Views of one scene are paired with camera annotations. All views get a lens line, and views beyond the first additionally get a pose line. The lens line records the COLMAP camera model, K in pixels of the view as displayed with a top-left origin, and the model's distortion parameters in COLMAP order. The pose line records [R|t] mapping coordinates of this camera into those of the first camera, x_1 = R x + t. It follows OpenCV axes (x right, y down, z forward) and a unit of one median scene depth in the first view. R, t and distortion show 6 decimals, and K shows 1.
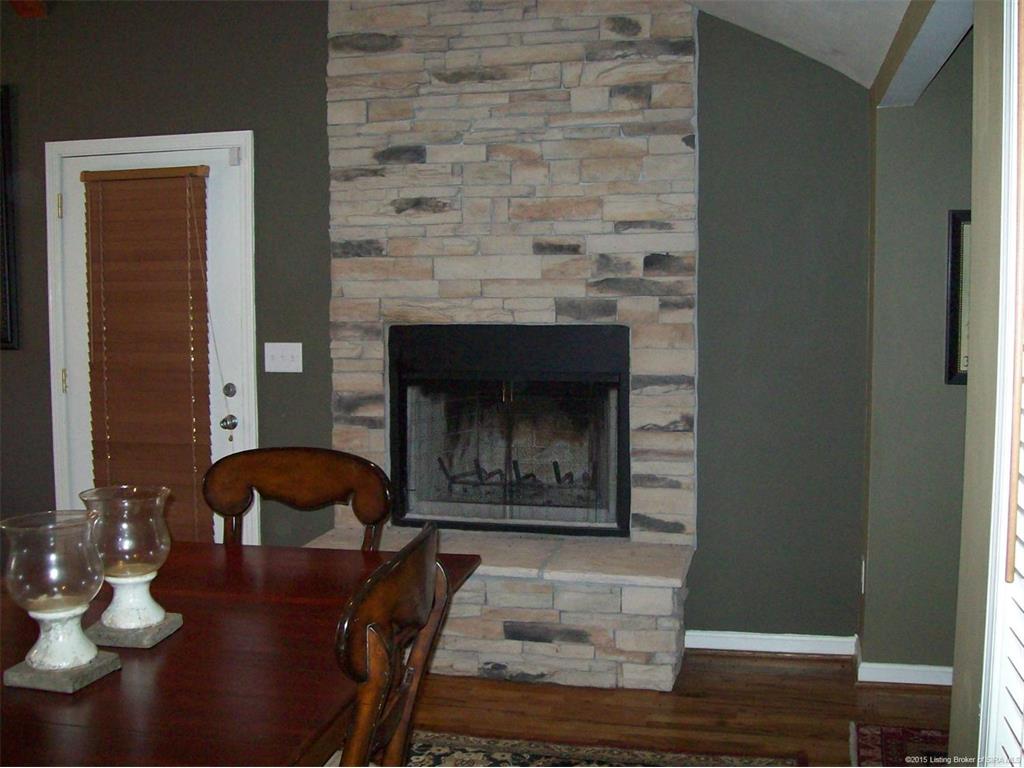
lens RADIAL K [[1097.9, 0, 512.0], [0, 1097.9, 384.0], [0, 0, 1]] dist [-0.177945, 0.066583]
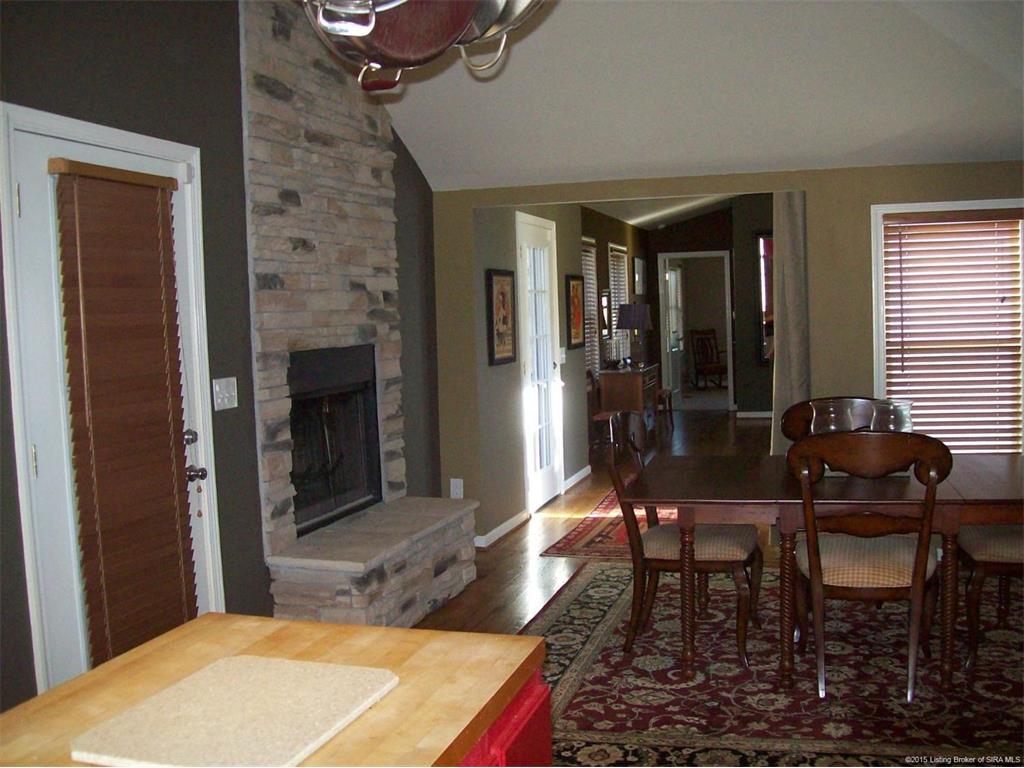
lens RADIAL K [[1097.9, 0, 512.0], [0, 1097.9, 384.0], [0, 0, 1]] dist [-0.177945, 0.066583]
pose [[0.059957, -0.062868, 0.996219, -1.231589], [0.115139, 0.991789, 0.055659, -0.060732], [-0.991538, 0.111366, 0.066703, 0.746001]]
